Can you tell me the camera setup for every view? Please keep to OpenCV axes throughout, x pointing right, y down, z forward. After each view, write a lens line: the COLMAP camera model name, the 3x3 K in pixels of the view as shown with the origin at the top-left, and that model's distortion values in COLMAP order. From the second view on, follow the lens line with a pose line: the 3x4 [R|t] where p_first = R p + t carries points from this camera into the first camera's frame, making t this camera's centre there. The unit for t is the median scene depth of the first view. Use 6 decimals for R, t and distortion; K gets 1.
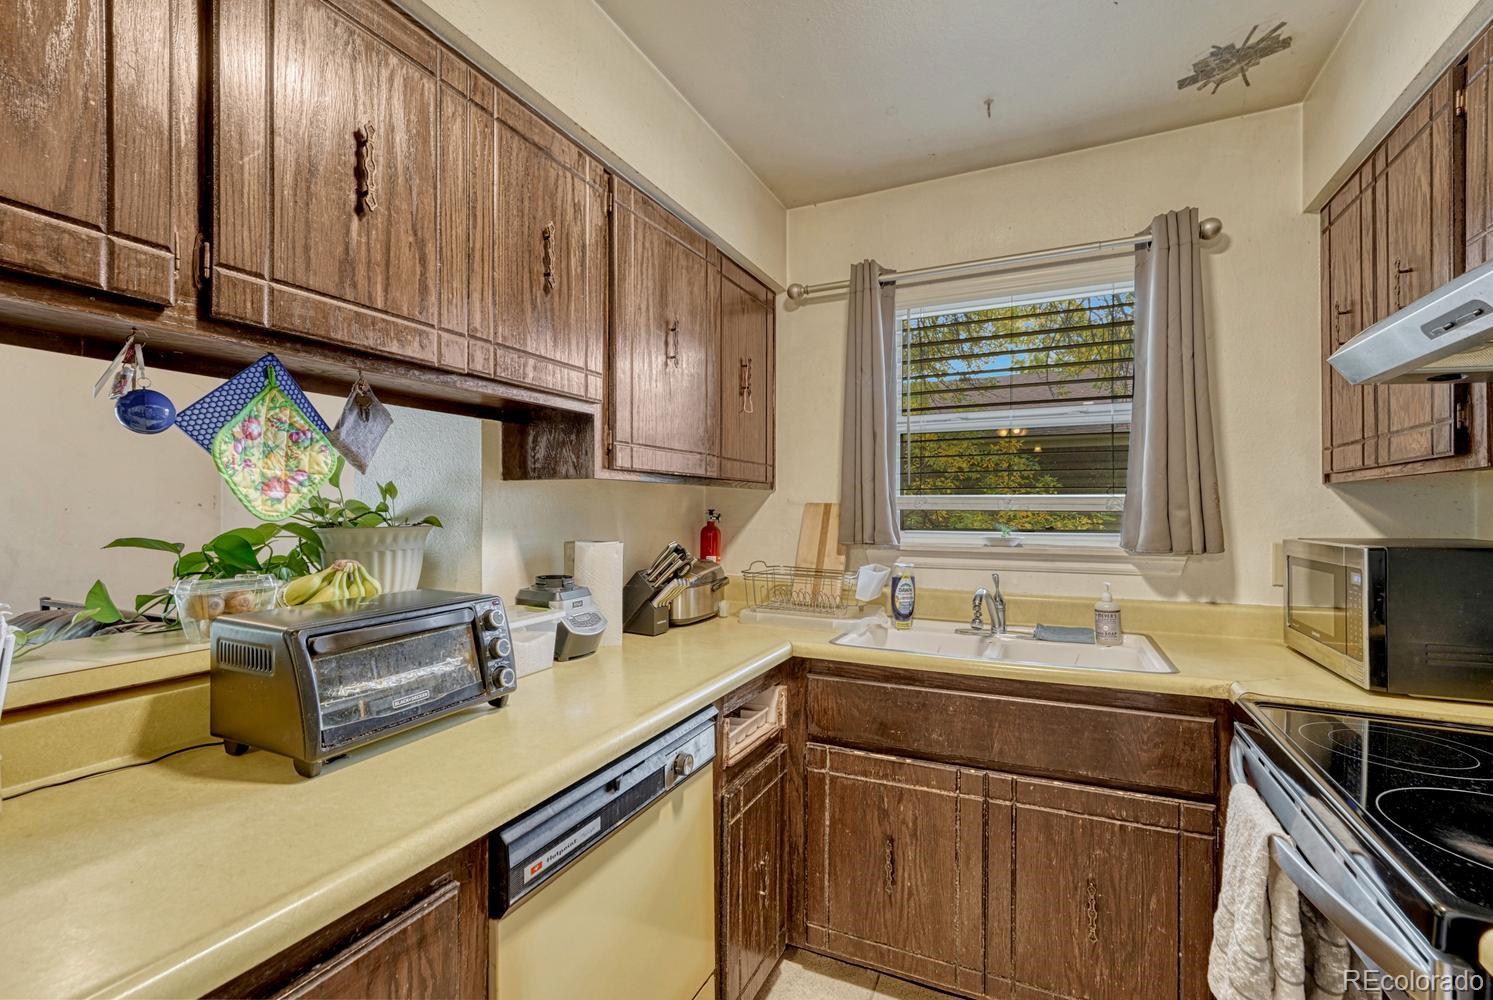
lens RADIAL K [[654.8, 0, 750.4], [0, 654.8, 517.5], [0, 0, 1]] dist [0.001465, 0.000238]
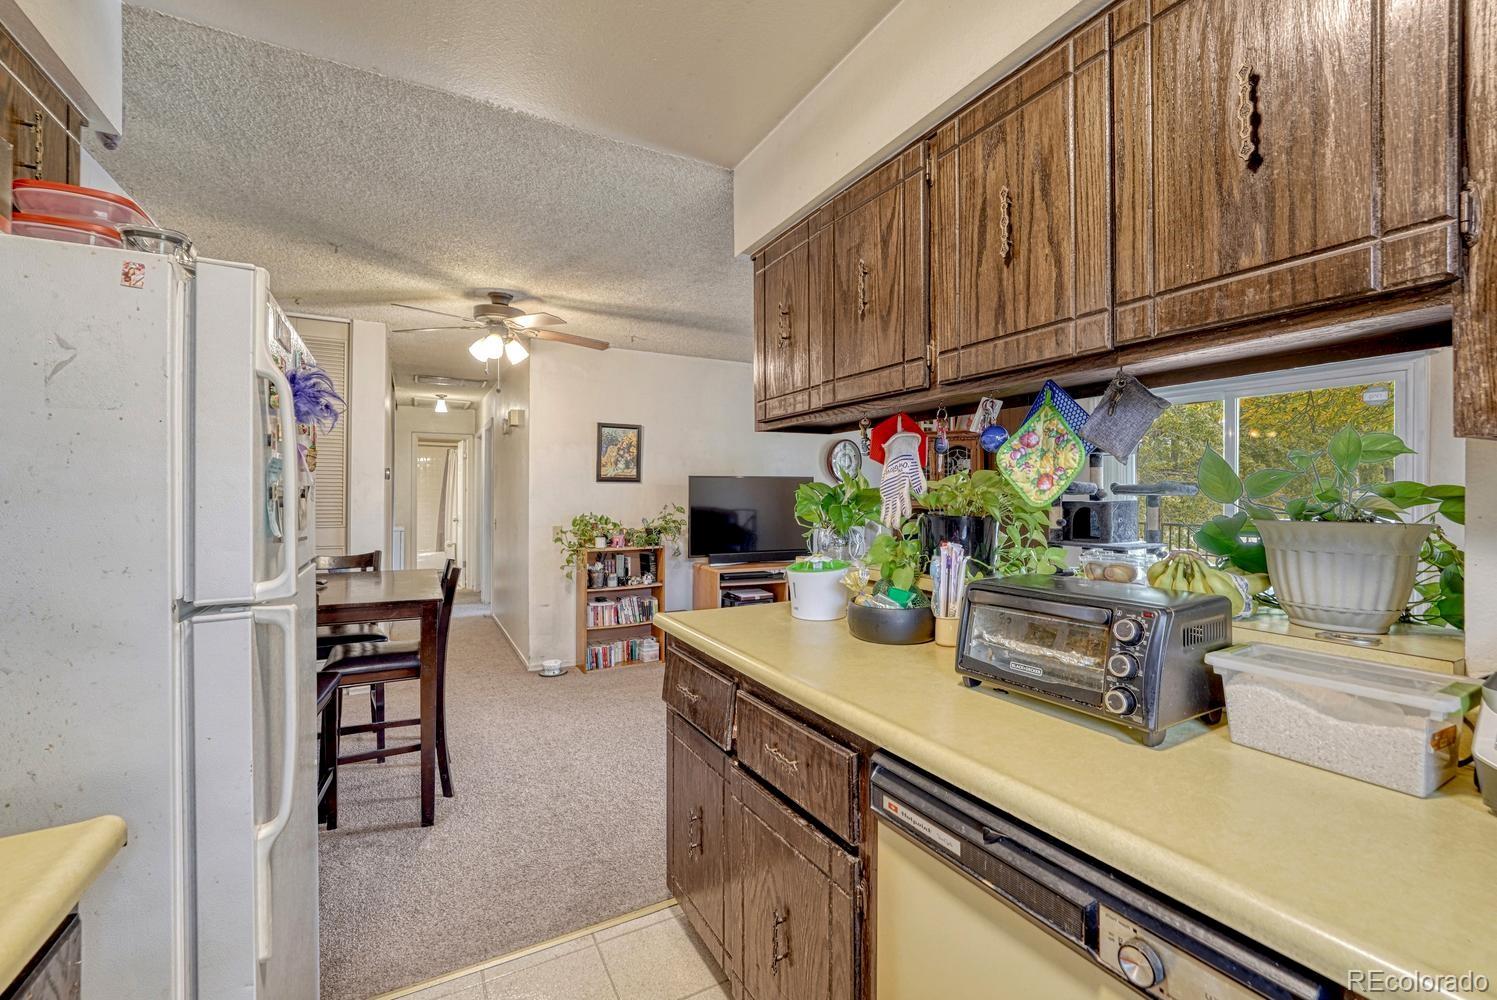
lens RADIAL K [[632.9, 0, 749.5], [0, 632.9, 491.6], [0, 0, 1]] dist [-0.002395, -0.000129]
pose [[-0.593484, -0.000529, -0.804845, 0.372338], [-0.006882, 0.999967, 0.004417, -0.016109], [0.804816, 0.008161, -0.593468, 0.741013]]
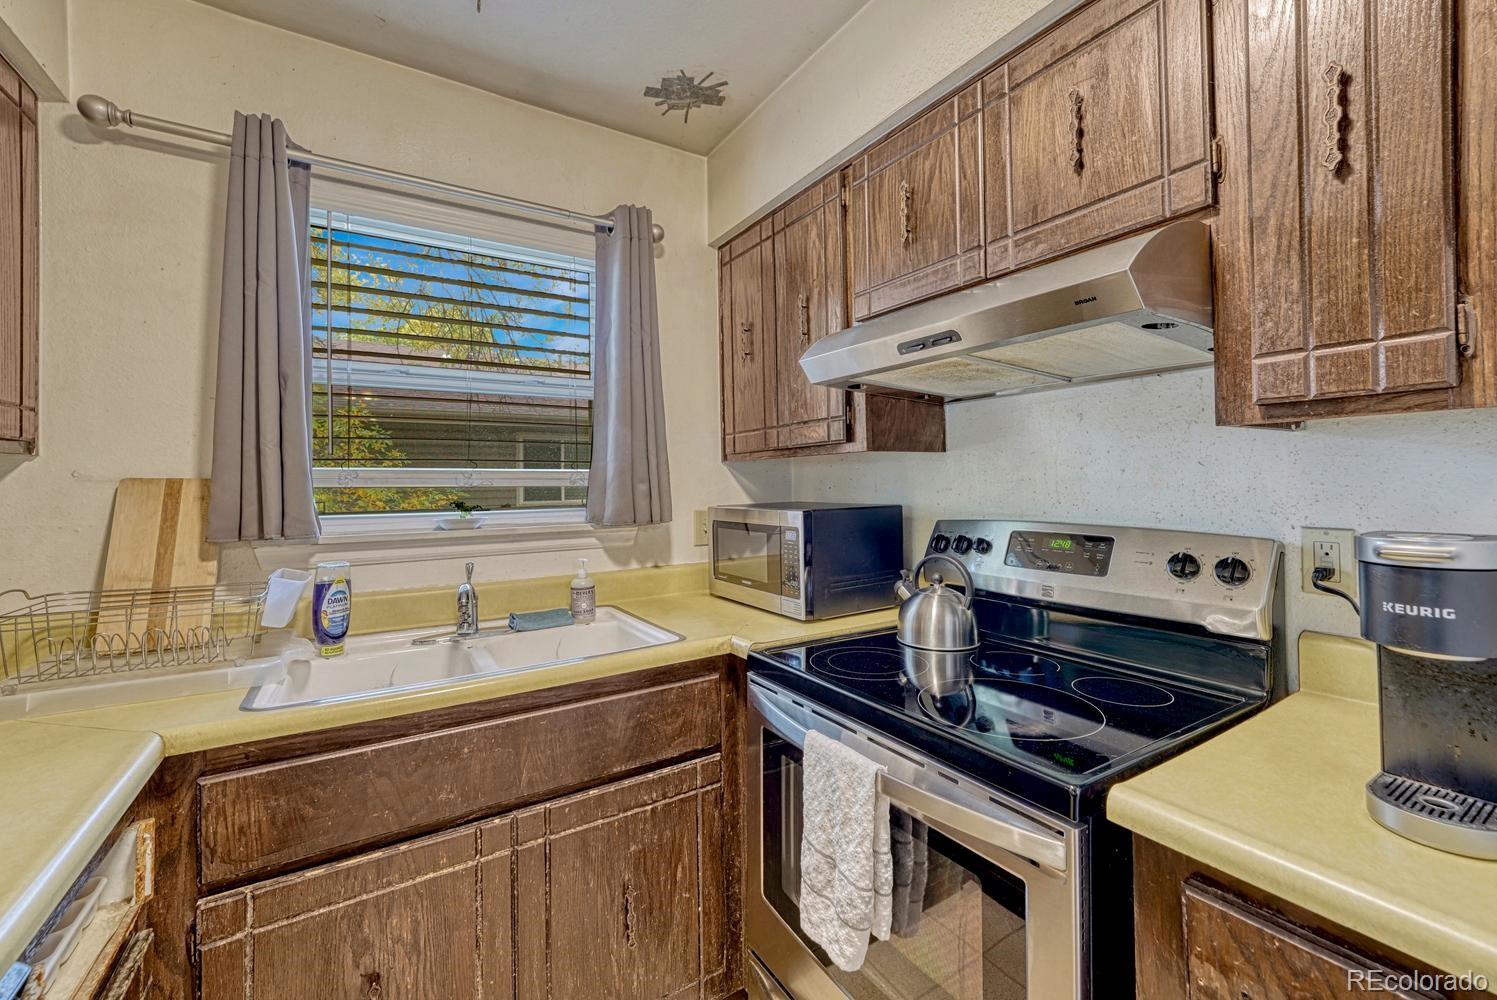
lens RADIAL K [[624.4, 0, 751.2], [0, 624.4, 474.2], [0, 0, 1]] dist [-0.000733, 0.000546]
pose [[0.537449, 0.003546, 0.843289, -0.112356], [0.021732, 0.999601, -0.018054, -0.004755], [-0.843016, 0.028029, 0.537157, 0.298458]]
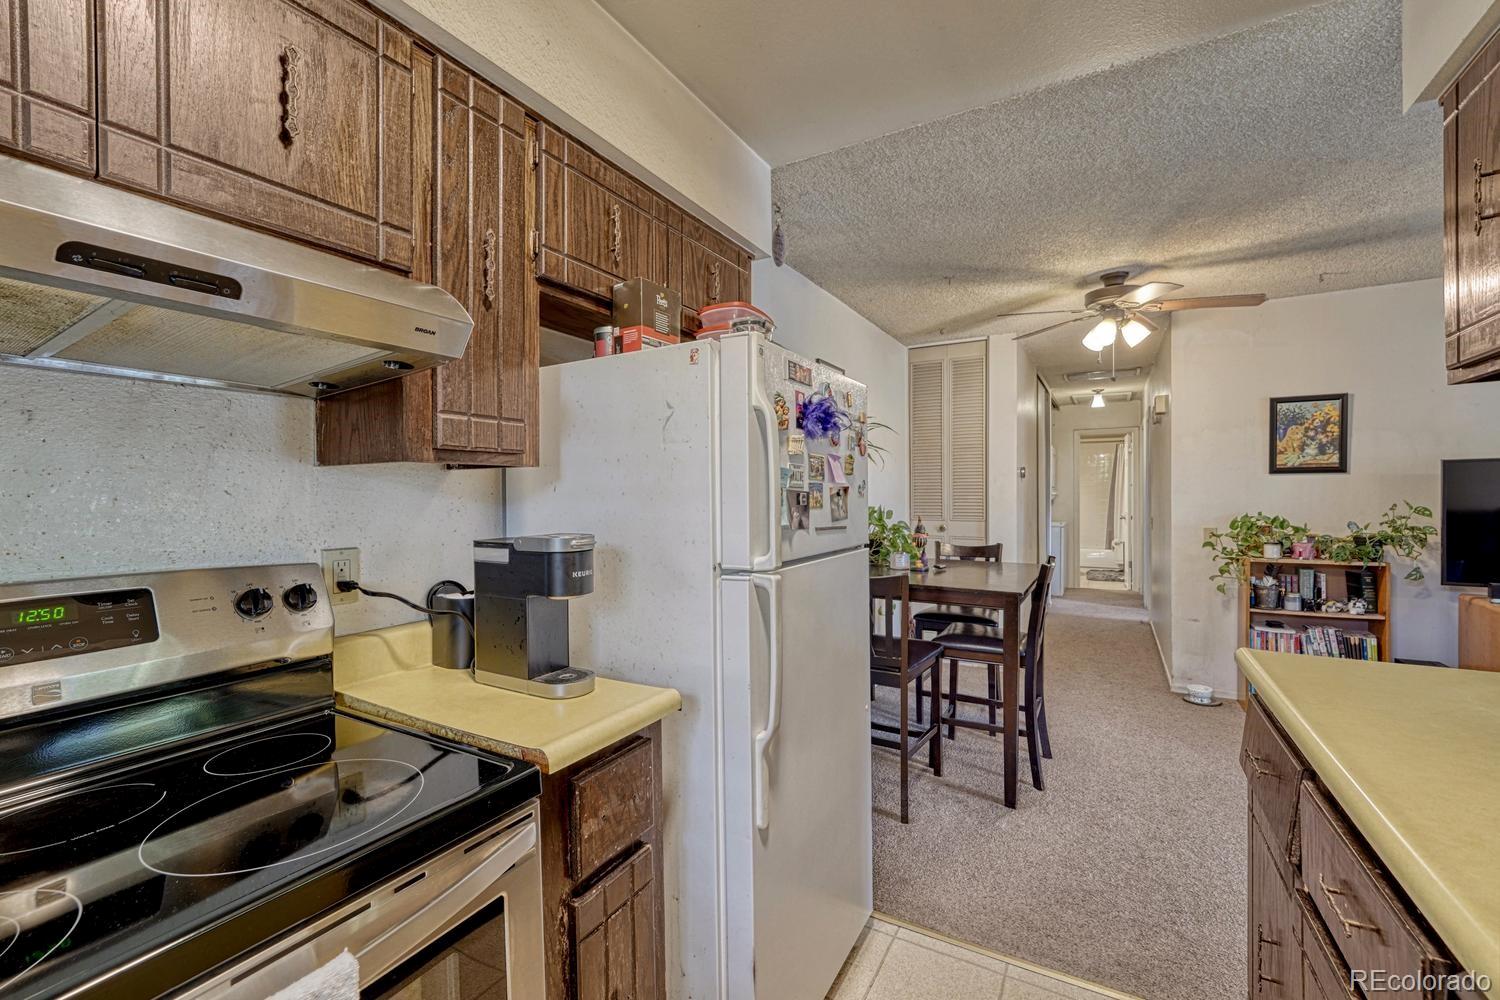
lens RADIAL K [[624.5, 0, 755.1], [0, 624.5, 498.2], [0, 0, 1]] dist [-0.002518, -0.000215]
pose [[-0.996966, 0.011495, 0.076983, 0.145929], [0.012816, 0.999779, 0.016690, -0.015974], [-0.076774, 0.017626, -0.996893, 0.821741]]
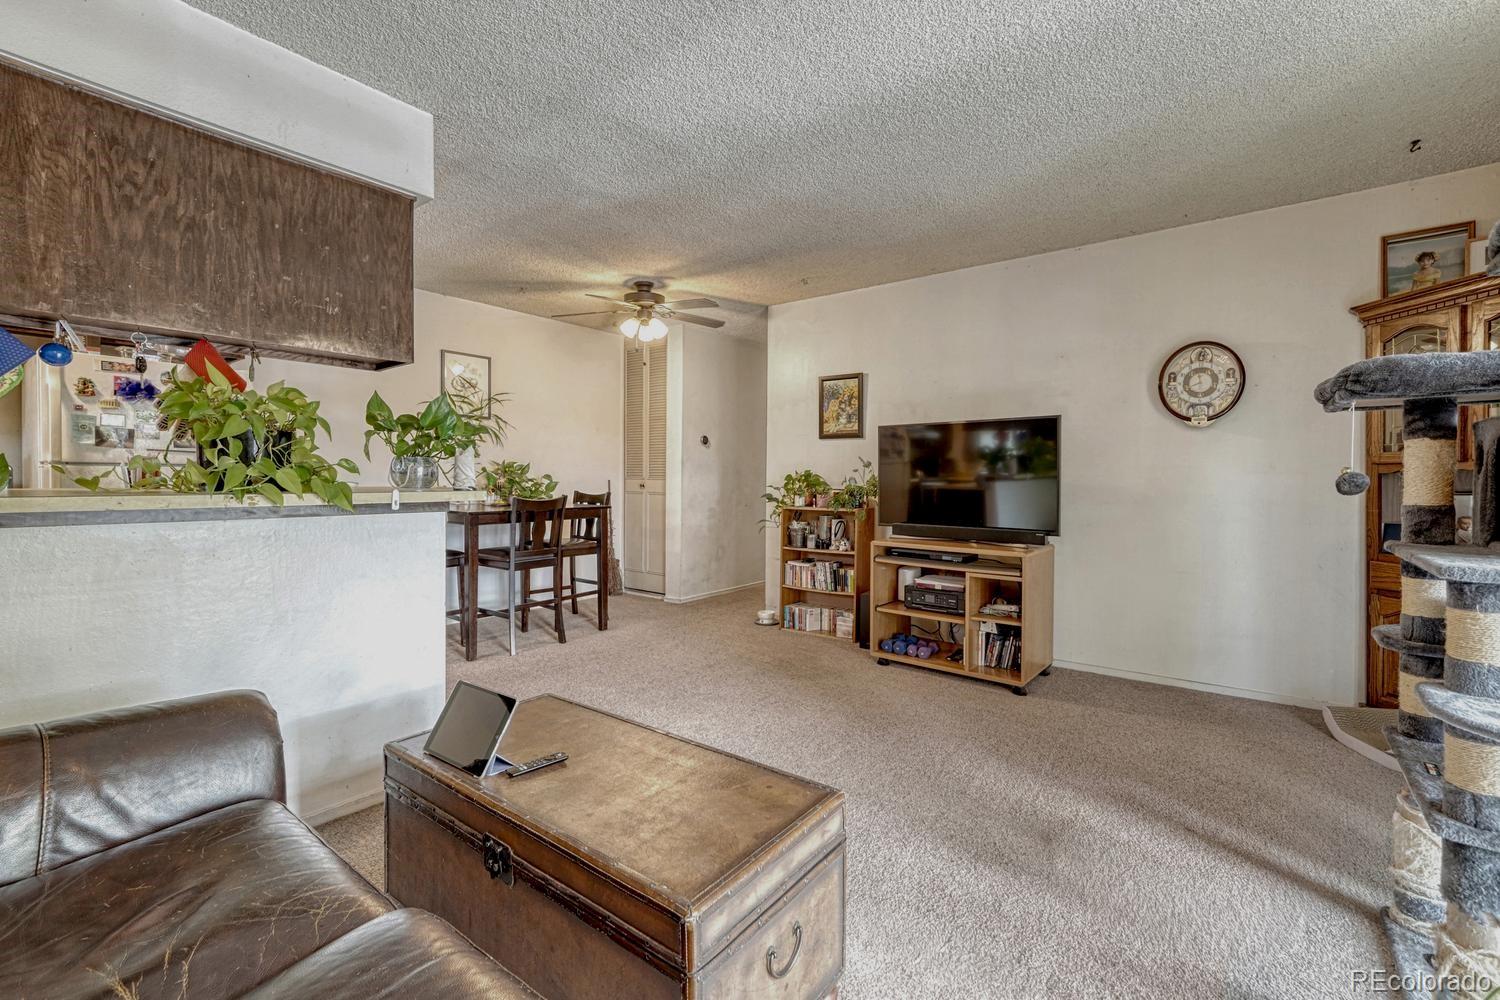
lens RADIAL K [[641.3, 0, 763.6], [0, 641.3, 485.6], [0, 0, 1]] dist [-0.000246, 0.000036]
pose [[-0.978915, -0.006865, 0.204153, -1.676454], [-0.002443, 0.999757, 0.021906, 0.089978], [-0.204254, 0.020946, -0.978694, 1.220893]]
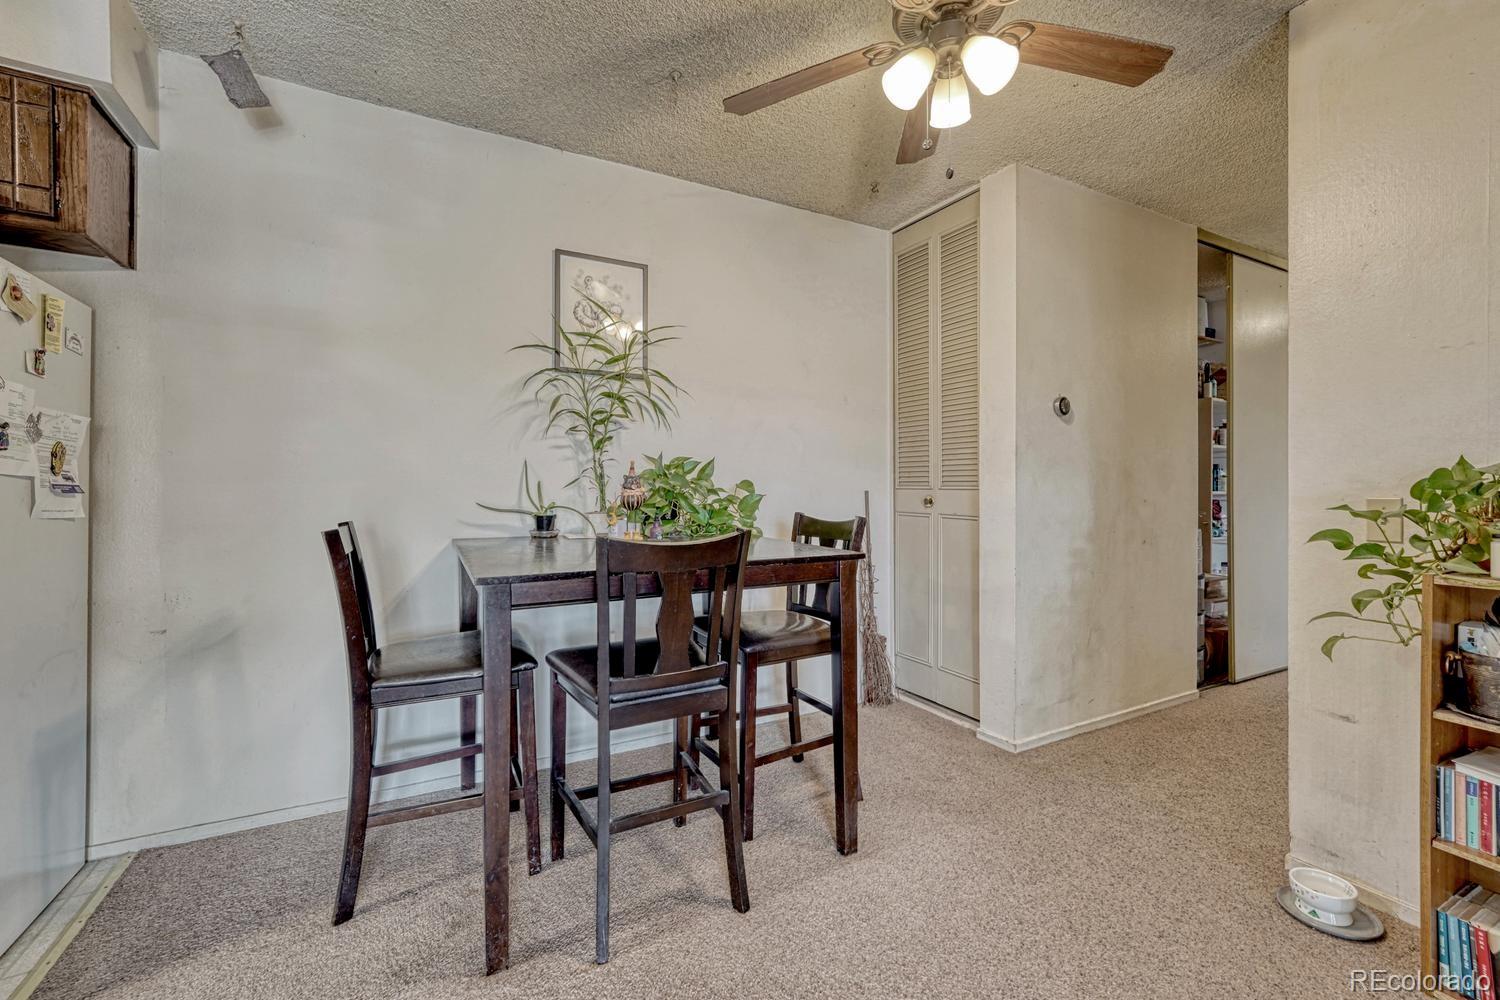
lens RADIAL K [[637.6, 0, 754.9], [0, 637.6, 486.8], [0, 0, 1]] dist [-0.006563, 0.004949]
pose [[-0.808013, 0.003934, 0.589152, -1.043124], [0.007041, 0.999971, 0.002980, 0.114741], [-0.589123, 0.006556, -0.808017, -0.175815]]
